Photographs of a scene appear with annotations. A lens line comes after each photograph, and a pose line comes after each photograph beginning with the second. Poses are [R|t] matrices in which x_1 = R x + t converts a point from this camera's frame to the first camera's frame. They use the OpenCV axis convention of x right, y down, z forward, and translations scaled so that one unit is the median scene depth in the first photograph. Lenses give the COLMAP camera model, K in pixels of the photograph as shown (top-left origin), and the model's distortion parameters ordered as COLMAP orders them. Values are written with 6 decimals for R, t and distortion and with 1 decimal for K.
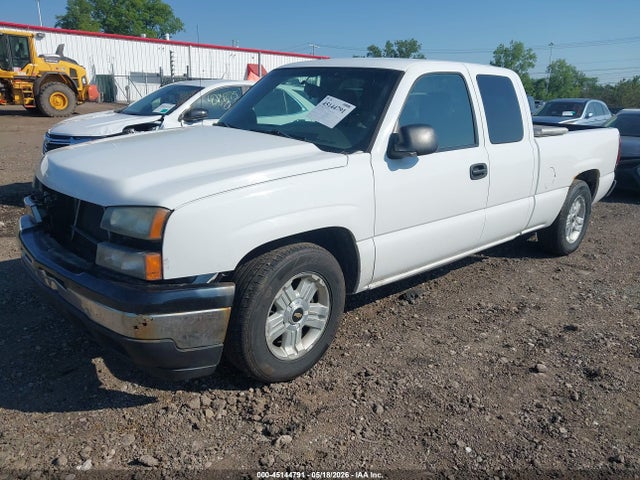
lens RADIAL K [[503.4, 0, 329.4], [0, 503.4, 237.7], [0, 0, 1]] dist [0.047896, -0.053017]
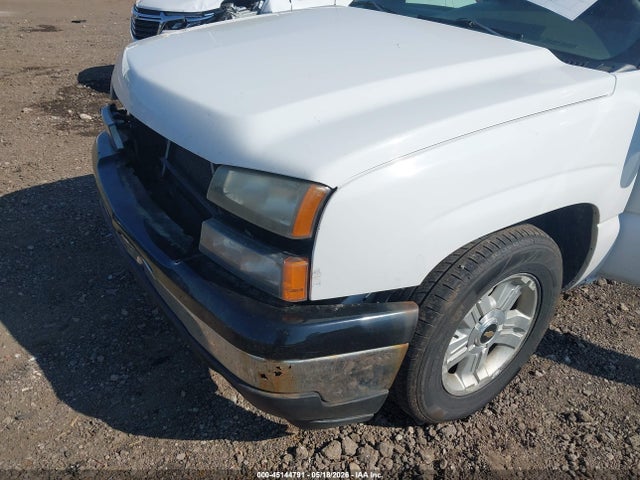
lens RADIAL K [[503.4, 0, 329.4], [0, 503.4, 237.7], [0, 0, 1]] dist [0.047896, -0.053017]
pose [[0.985131, 0.092513, -0.144767, -0.193079], [-0.058446, 0.972842, 0.223969, -0.102069], [0.161555, -0.212178, 0.963784, 0.388906]]
